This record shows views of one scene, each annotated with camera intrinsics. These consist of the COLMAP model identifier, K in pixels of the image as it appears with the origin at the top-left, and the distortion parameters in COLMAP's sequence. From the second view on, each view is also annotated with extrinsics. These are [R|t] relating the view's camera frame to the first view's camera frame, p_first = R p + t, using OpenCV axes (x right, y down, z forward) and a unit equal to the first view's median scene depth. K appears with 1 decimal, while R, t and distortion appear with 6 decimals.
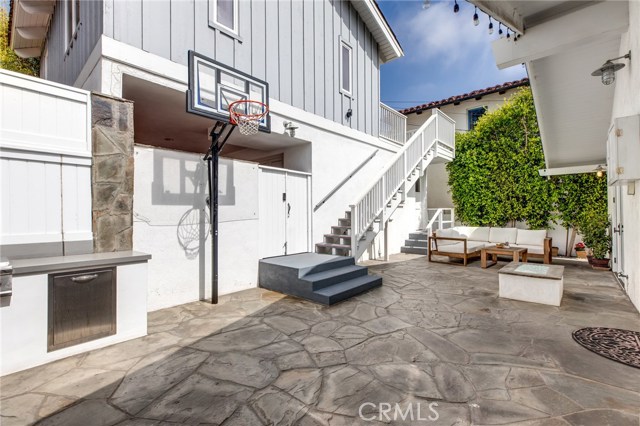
lens RADIAL K [[289.3, 0, 316.5], [0, 289.3, 210.2], [0, 0, 1]] dist [0.004568, 0.001041]
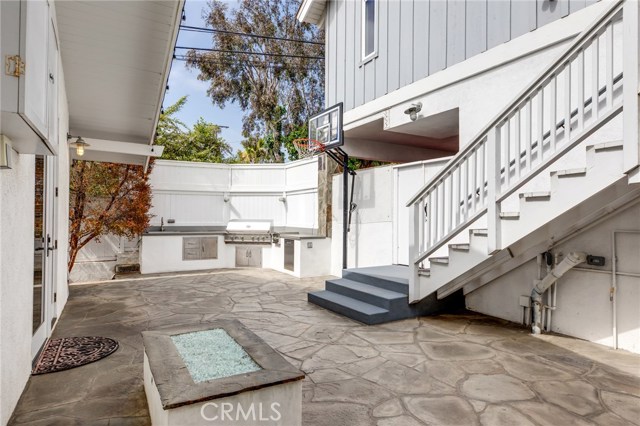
lens RADIAL K [[363.1, 0, 317.5], [0, 363.1, 212.1], [0, 0, 1]] dist [0.011726, -0.000366]
pose [[-0.305166, -0.006681, -0.952276, 0.722332], [0.009107, 0.999909, -0.009934, 0.005906], [0.952256, -0.011704, -0.305077, 0.790519]]
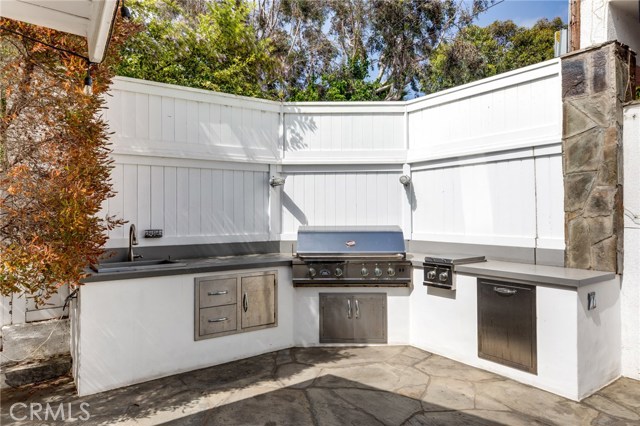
lens RADIAL K [[424.3, 0, 332.5], [0, 424.3, 209.9], [0, 0, 1]] dist [0.023864, 0.001124]
pose [[-0.197740, -0.004791, -0.980243, 0.203394], [0.021290, 0.999731, -0.009182, -0.002240], [0.980023, -0.022685, -0.197585, 0.280552]]
